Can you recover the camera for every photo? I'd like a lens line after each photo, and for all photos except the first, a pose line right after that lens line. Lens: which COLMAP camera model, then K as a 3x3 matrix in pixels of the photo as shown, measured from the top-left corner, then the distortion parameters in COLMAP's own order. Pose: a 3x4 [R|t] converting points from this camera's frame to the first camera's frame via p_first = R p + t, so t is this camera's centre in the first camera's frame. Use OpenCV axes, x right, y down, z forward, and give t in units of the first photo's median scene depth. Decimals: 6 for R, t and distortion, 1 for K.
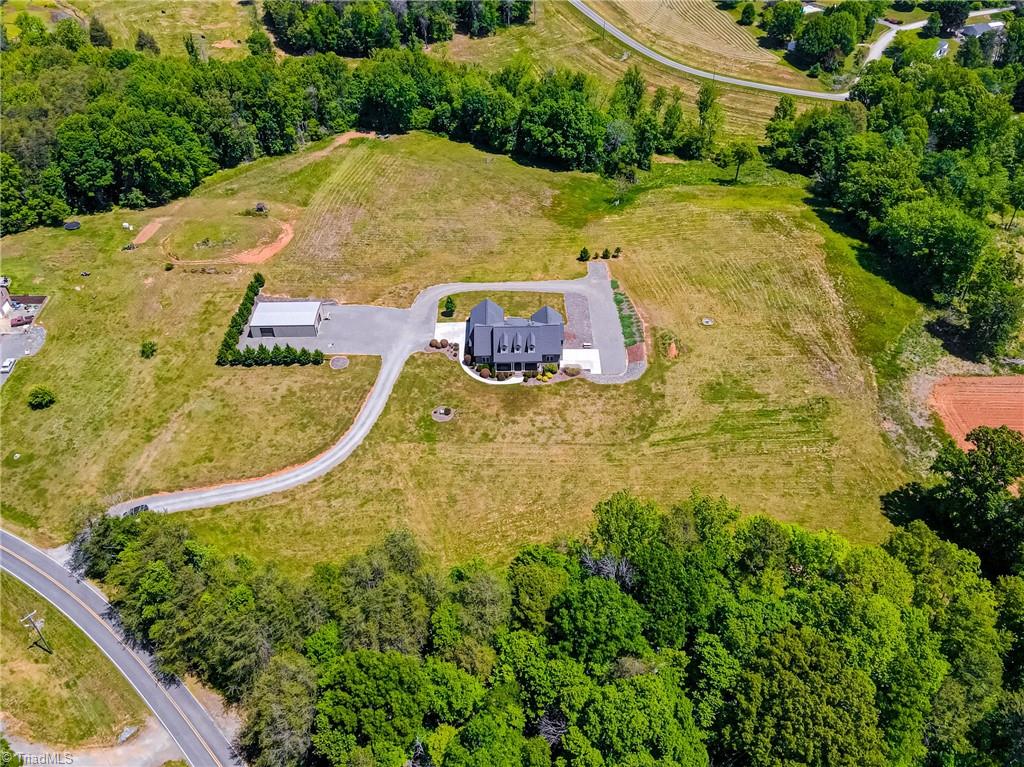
lens RADIAL K [[793.9, 0, 523.5], [0, 793.9, 381.4], [0, 0, 1]] dist [-0.002131, 0.002811]
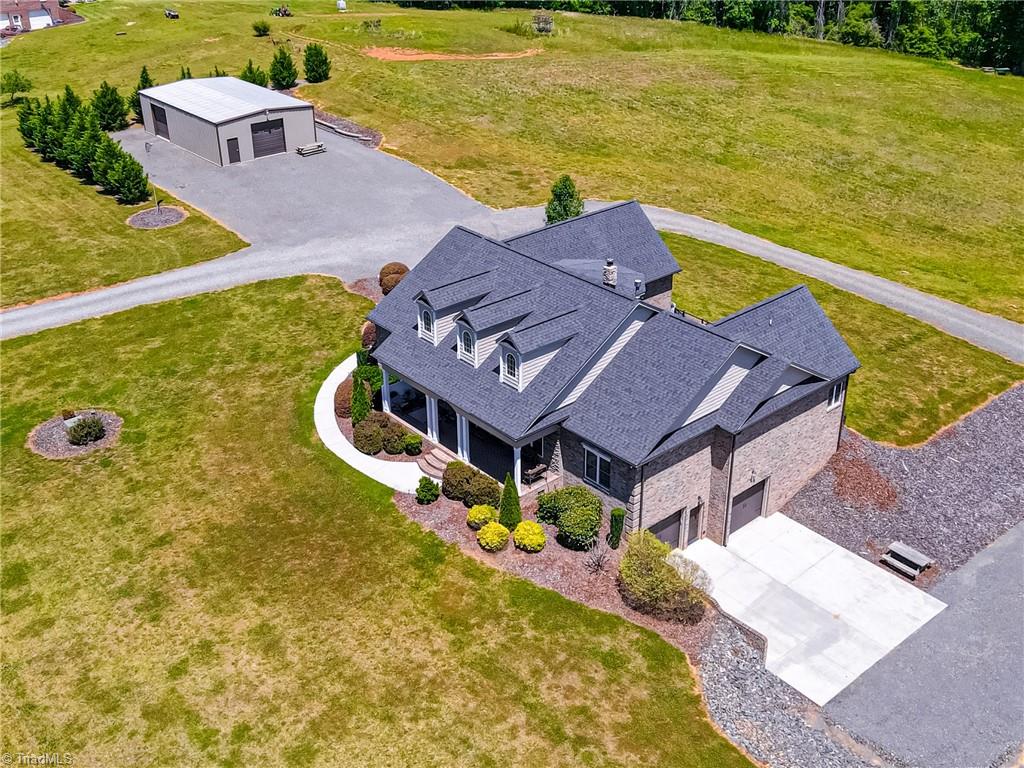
lens RADIAL K [[1090.0, 0, 520.6], [0, 1090.0, 356.8], [0, 0, 1]] dist [0.002529, 0.026365]
pose [[0.646202, 0.347042, -0.679695, 0.174741], [-0.505551, 0.861841, -0.040597, -0.029326], [0.571700, 0.369854, 0.732371, 0.720824]]
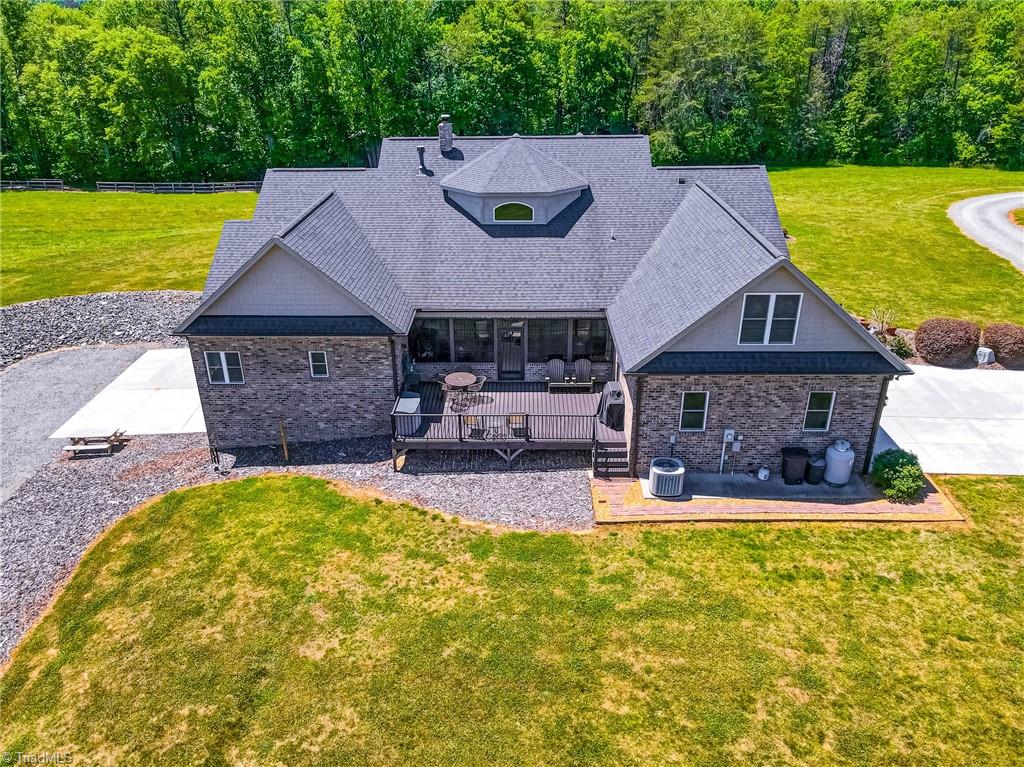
lens RADIAL K [[751.7, 0, 512.0], [0, 751.7, 383.5], [0, 0, 1]] dist [0.002426, 0.025654]
pose [[-0.999393, 0.001302, 0.034818, -0.012135], [0.032587, 0.388631, 0.920817, -0.187615], [-0.012333, 0.921392, -0.388438, 1.020068]]
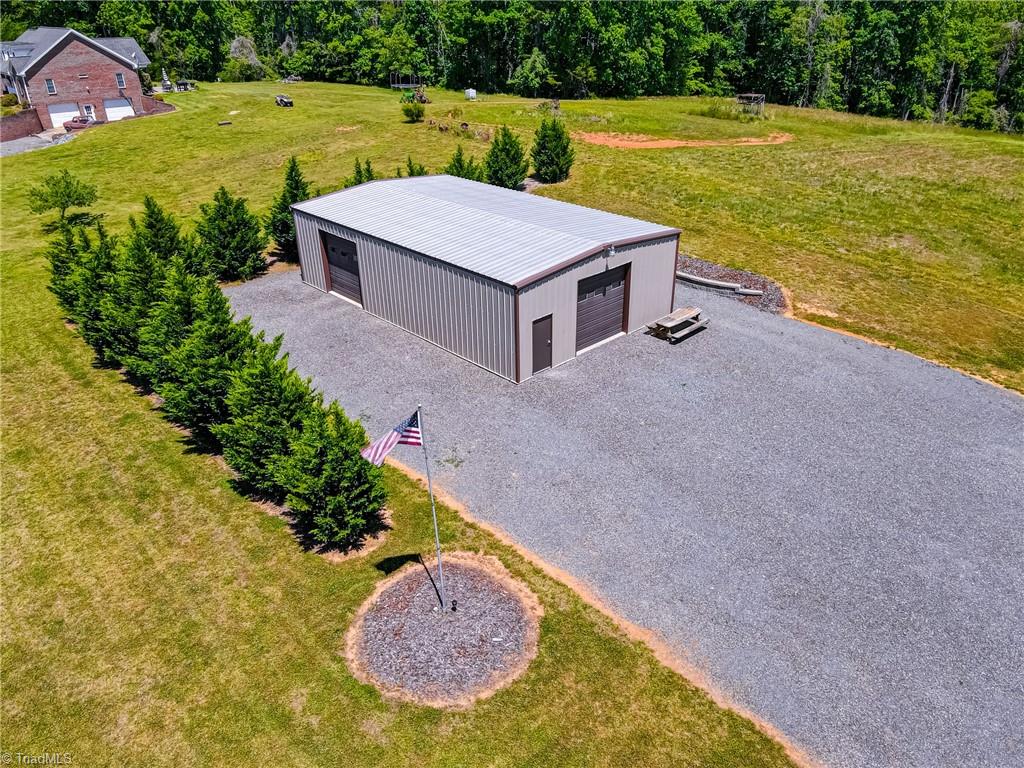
lens RADIAL K [[751.7, 0, 512.0], [0, 751.7, 384.0], [0, 0, 1]] dist [0.002426, 0.025654]
pose [[0.678275, 0.341368, -0.650701, -0.161123], [-0.481151, 0.875622, -0.042175, -0.047136], [0.555371, 0.341692, 0.758162, 0.853154]]
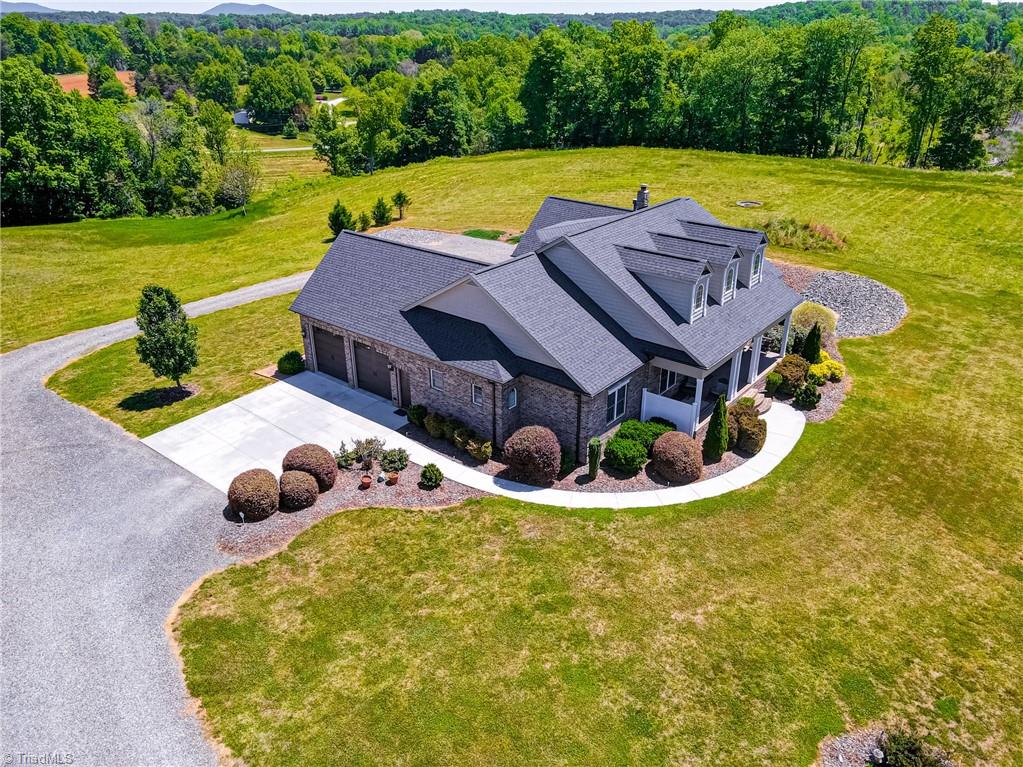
lens RADIAL K [[751.0, 0, 511.5], [0, 751.0, 383.5], [0, 0, 1]] dist [0.002426, 0.025654]
pose [[0.642343, -0.327227, 0.693050, -0.168921], [0.507165, 0.859449, -0.064265, -0.029867], [-0.574612, 0.392771, 0.718020, 0.810983]]
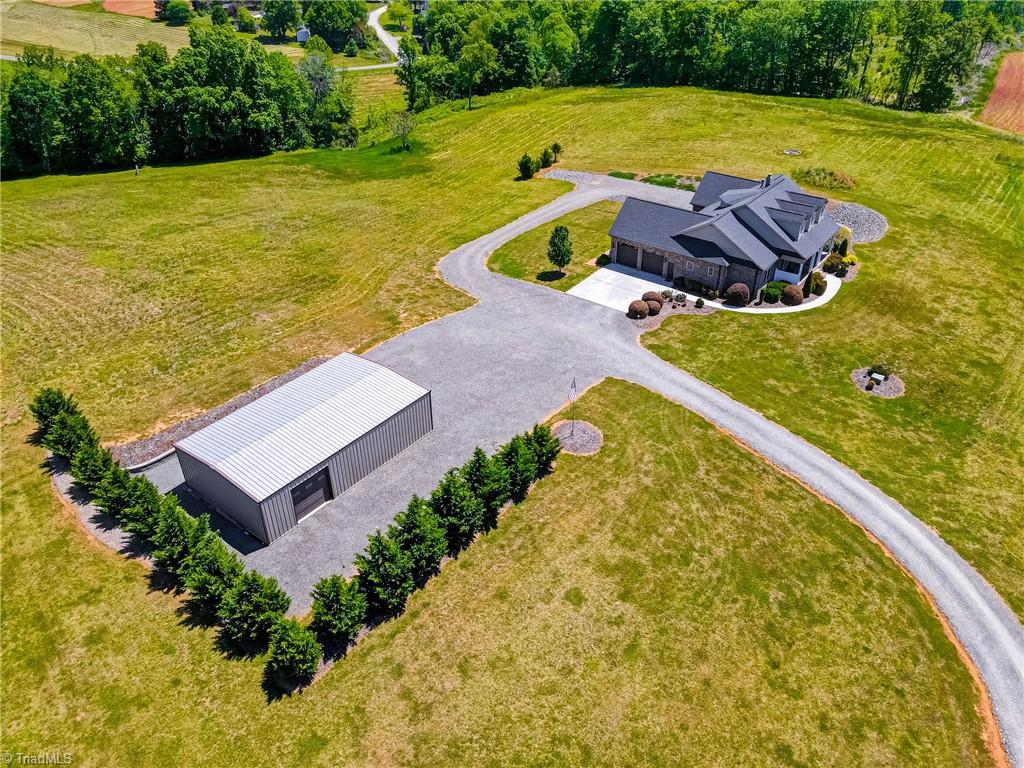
lens RADIAL K [[751.7, 0, 512.0], [0, 751.7, 384.0], [0, 0, 1]] dist [0.002426, 0.025654]
pose [[0.621603, -0.428266, 0.655895, -0.415545], [0.518817, 0.852419, 0.064895, -0.071898], [-0.586889, 0.299951, 0.752058, 0.712331]]
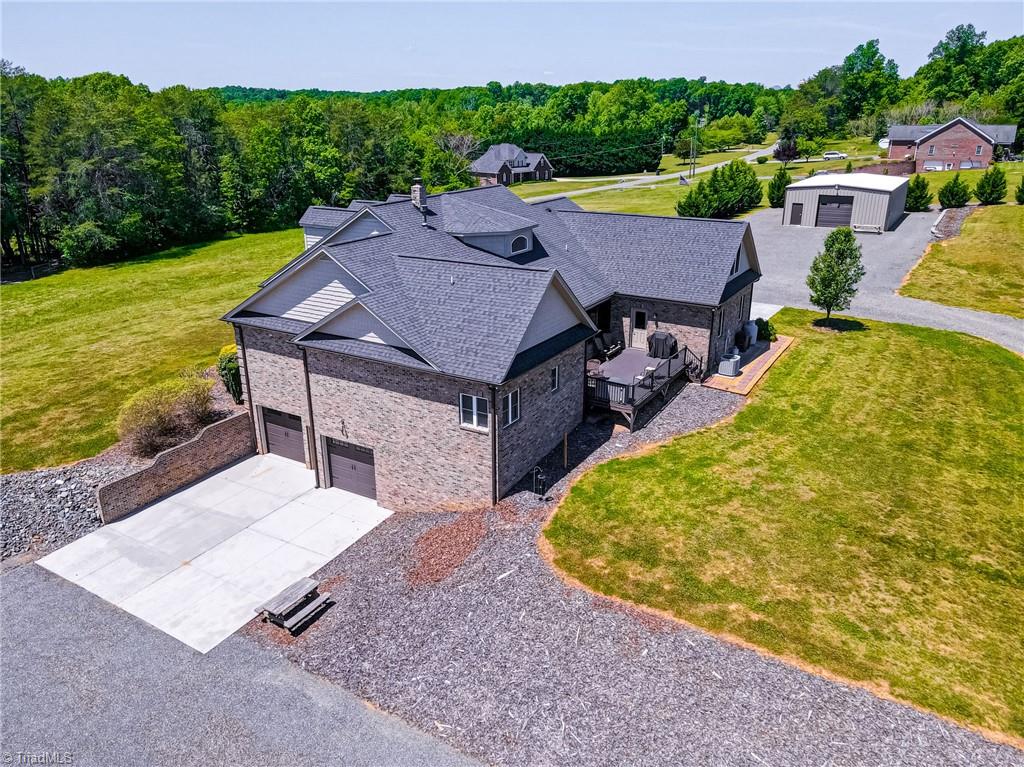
lens RADIAL K [[751.7, 0, 512.0], [0, 751.7, 383.5], [0, 0, 1]] dist [0.002426, 0.025654]
pose [[-0.532411, 0.298584, -0.792077, 0.144251], [-0.552746, 0.586056, 0.592461, -0.155435], [0.641101, 0.753250, -0.146982, 0.985554]]
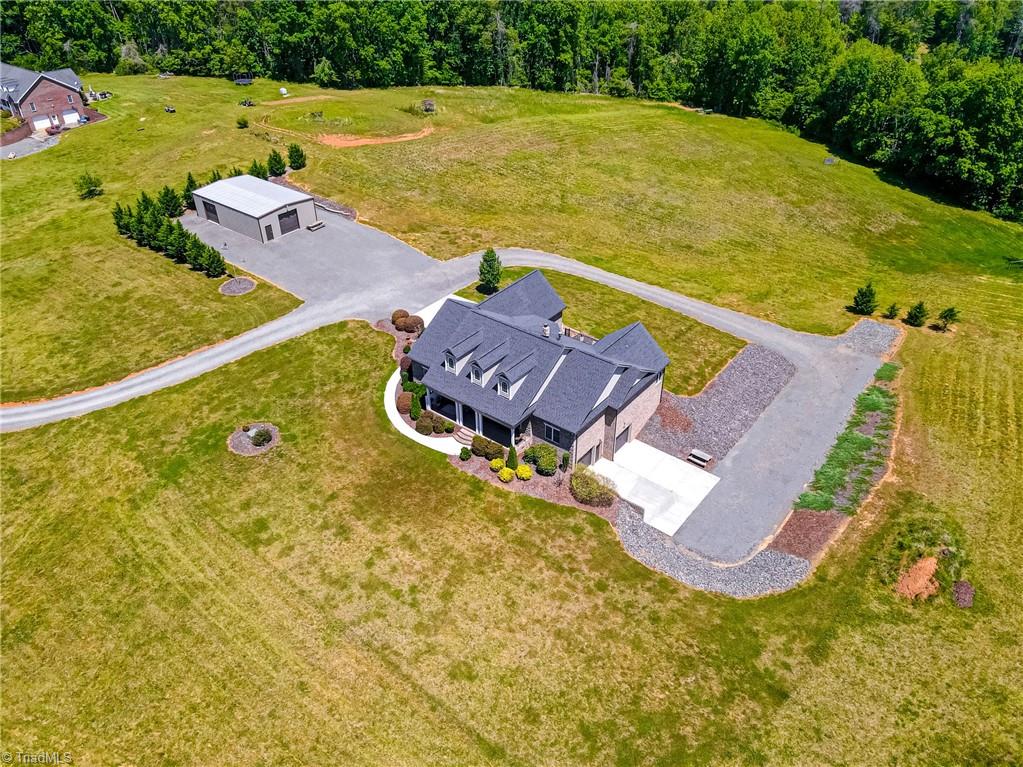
lens RADIAL K [[751.0, 0, 511.5], [0, 751.0, 383.5], [0, 0, 1]] dist [0.002426, 0.025654]
pose [[0.776366, 0.361409, -0.516371, 0.179138], [-0.417392, 0.908687, 0.008442, -0.041894], [0.472270, 0.208975, 0.856324, 0.619902]]
